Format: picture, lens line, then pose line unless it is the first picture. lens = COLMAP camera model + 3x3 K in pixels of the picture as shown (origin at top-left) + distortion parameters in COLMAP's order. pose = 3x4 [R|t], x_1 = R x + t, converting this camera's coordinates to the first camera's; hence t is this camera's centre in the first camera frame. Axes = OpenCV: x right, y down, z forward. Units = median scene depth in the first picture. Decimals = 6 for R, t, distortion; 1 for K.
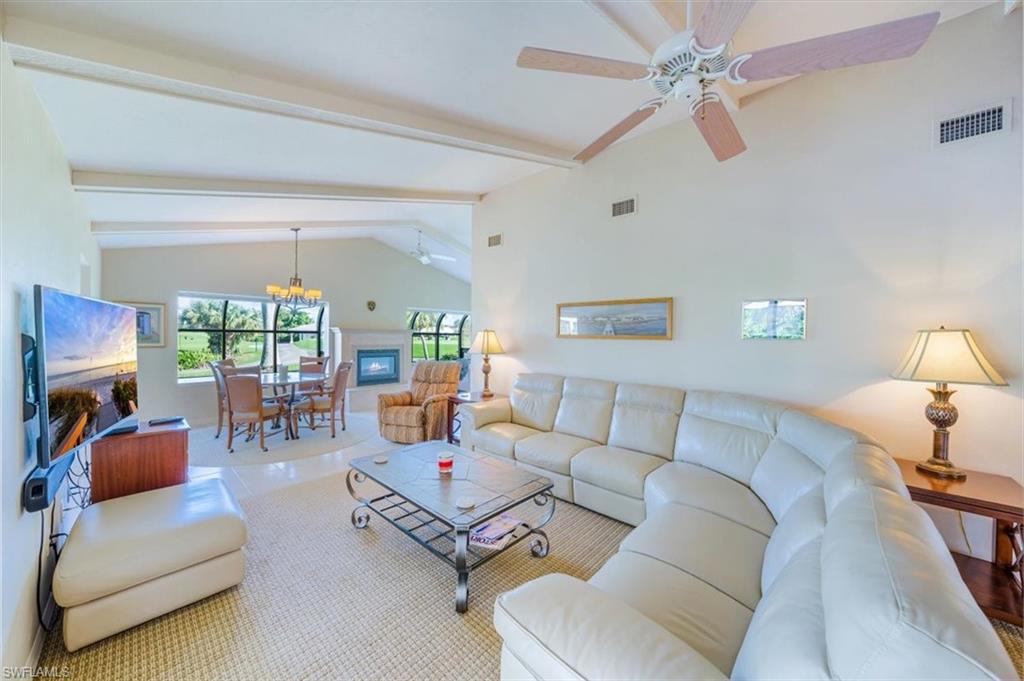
lens RADIAL K [[355.2, 0, 512.4], [0, 355.2, 340.1], [0, 0, 1]] dist [-0.016176, 0.001788]
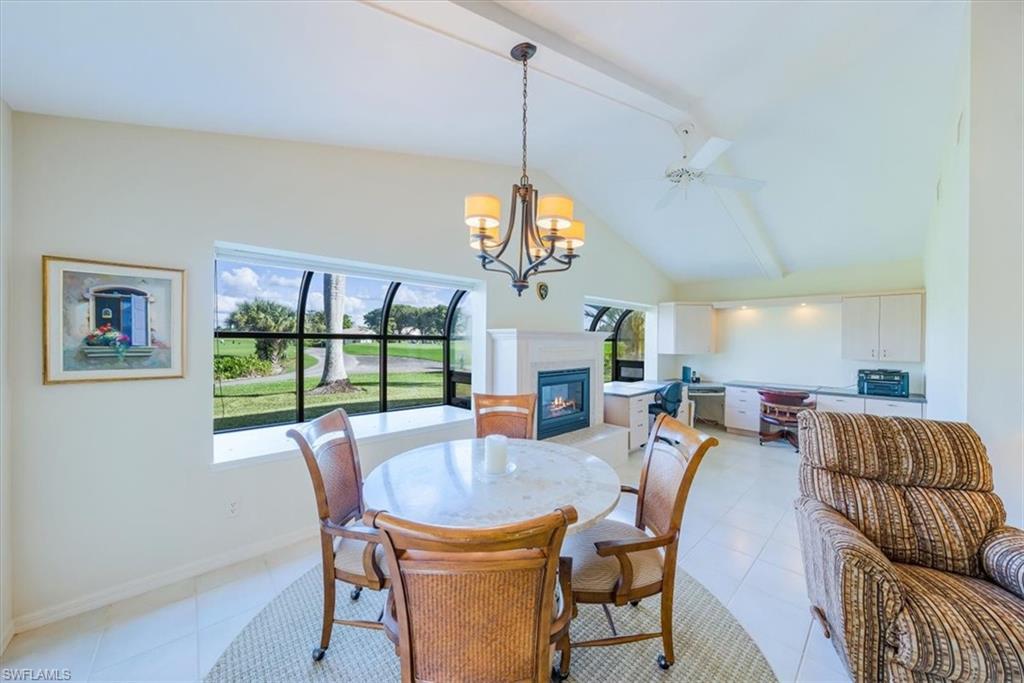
lens RADIAL K [[355.2, 0, 511.2], [0, 355.2, 342.2], [0, 0, 1]] dist [-0.016176, 0.001788]
pose [[0.996635, 0.000217, -0.081961, -0.182301], [-0.000518, 0.999993, -0.003655, -0.006134], [0.081960, 0.003685, 0.996629, 0.196721]]
